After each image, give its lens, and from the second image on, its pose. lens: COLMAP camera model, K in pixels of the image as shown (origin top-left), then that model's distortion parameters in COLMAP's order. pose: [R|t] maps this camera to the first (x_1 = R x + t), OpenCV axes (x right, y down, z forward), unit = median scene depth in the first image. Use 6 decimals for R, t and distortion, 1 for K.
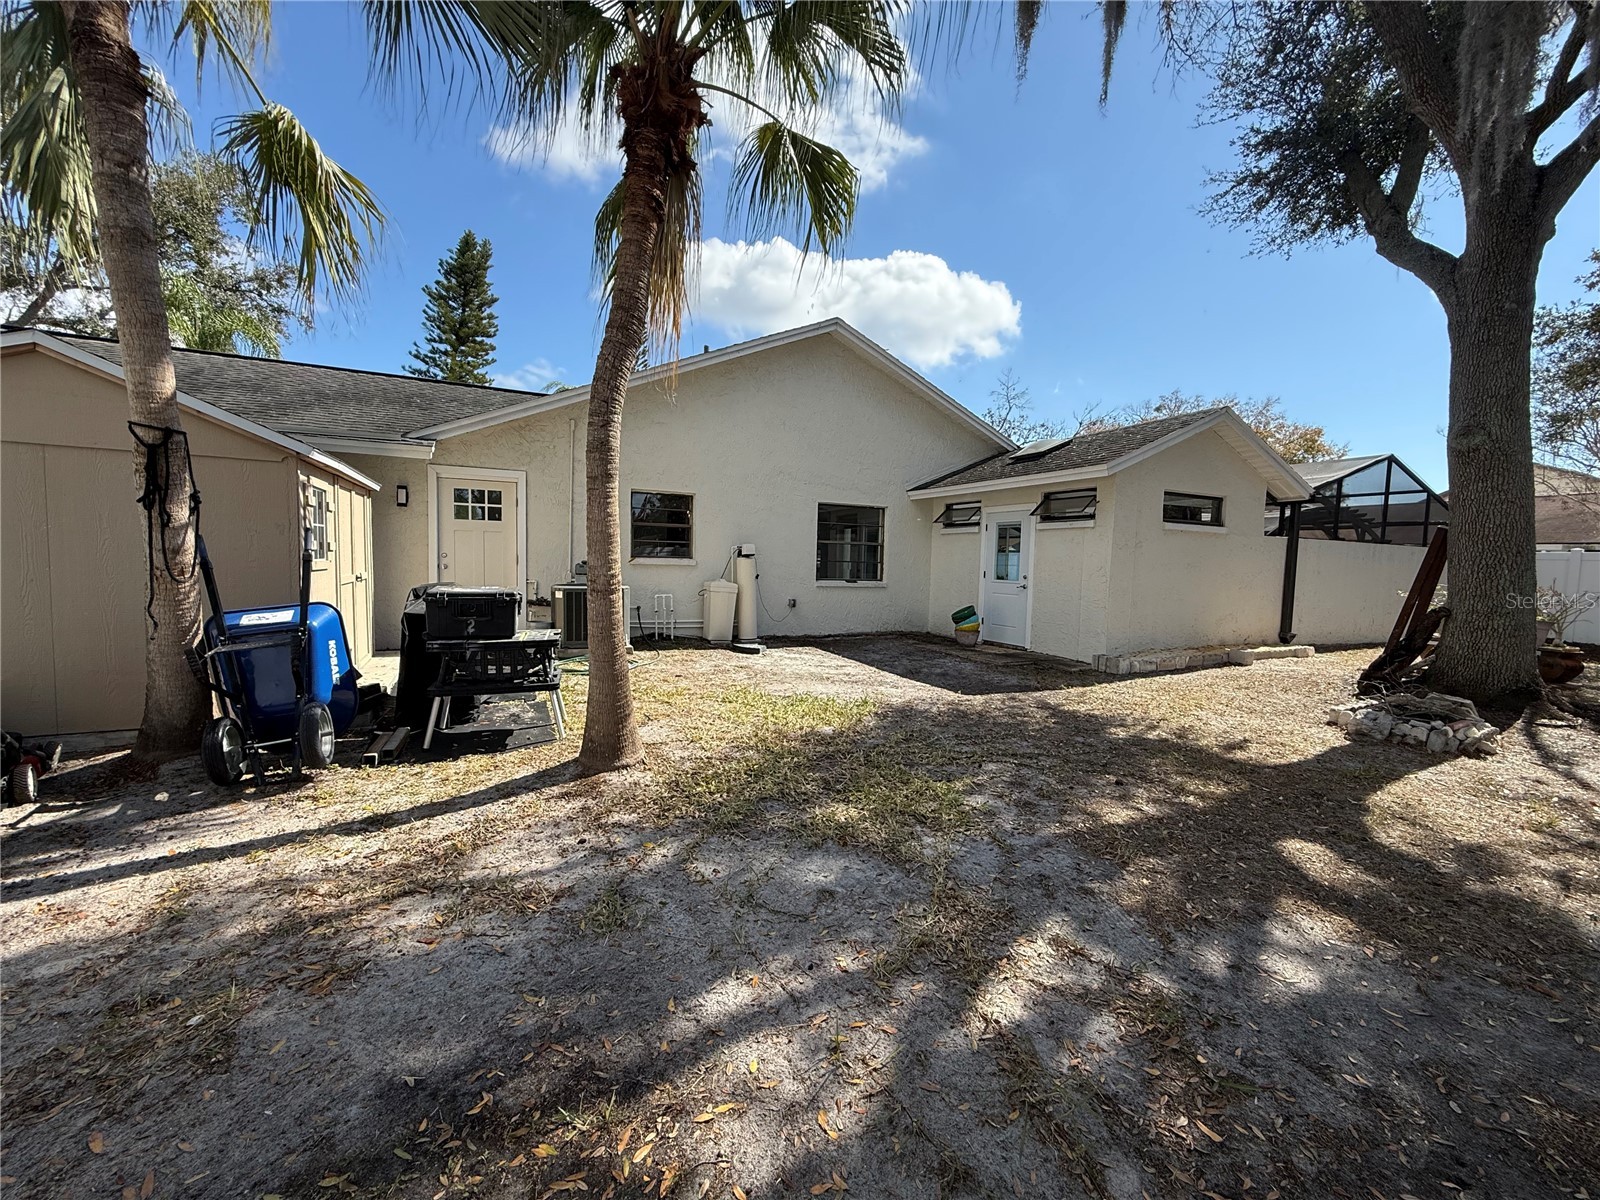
lens RADIAL K [[637.0, 0, 798.6], [0, 637.0, 599.7], [0, 0, 1]] dist [0.001192, -0.000171]
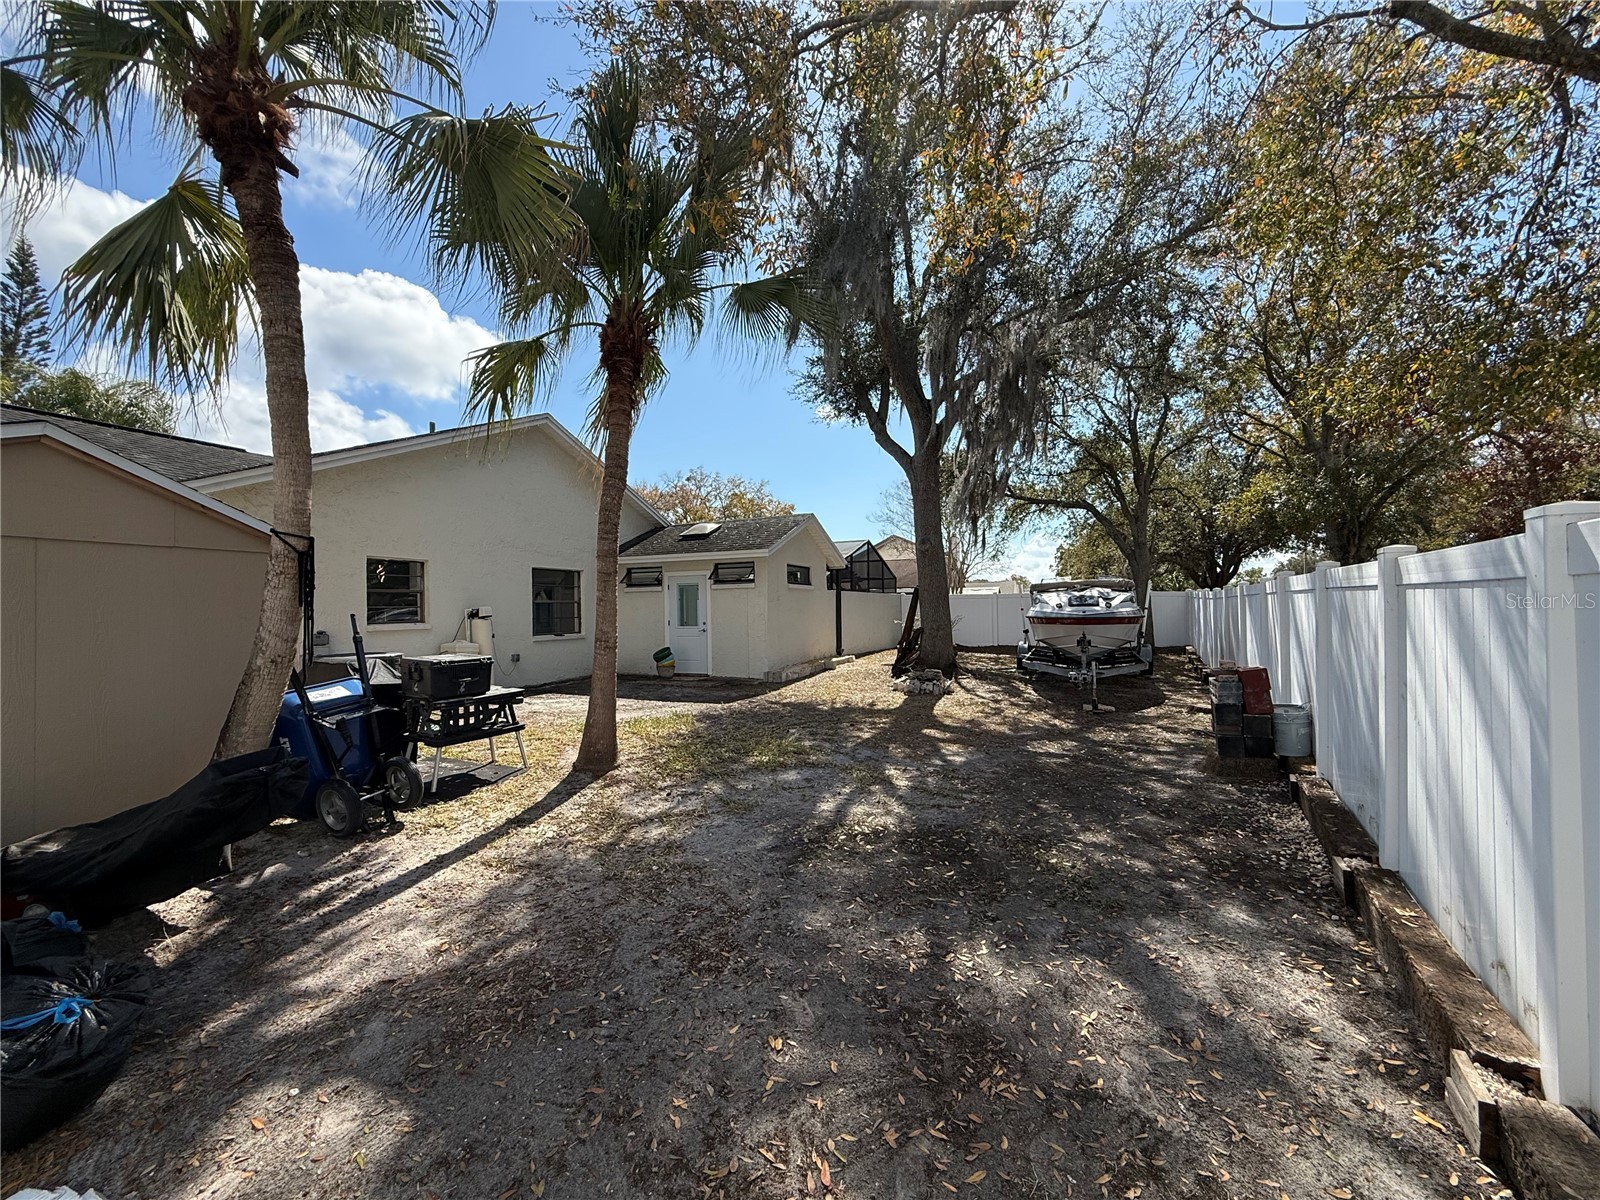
lens RADIAL K [[637.0, 0, 802.6], [0, 637.0, 600.9], [0, 0, 1]] dist [0.001192, -0.000171]
pose [[0.752169, -0.030048, 0.658284, -0.461194], [0.076136, 0.996233, -0.041520, -0.012584], [-0.654557, 0.081349, 0.751623, -0.212140]]
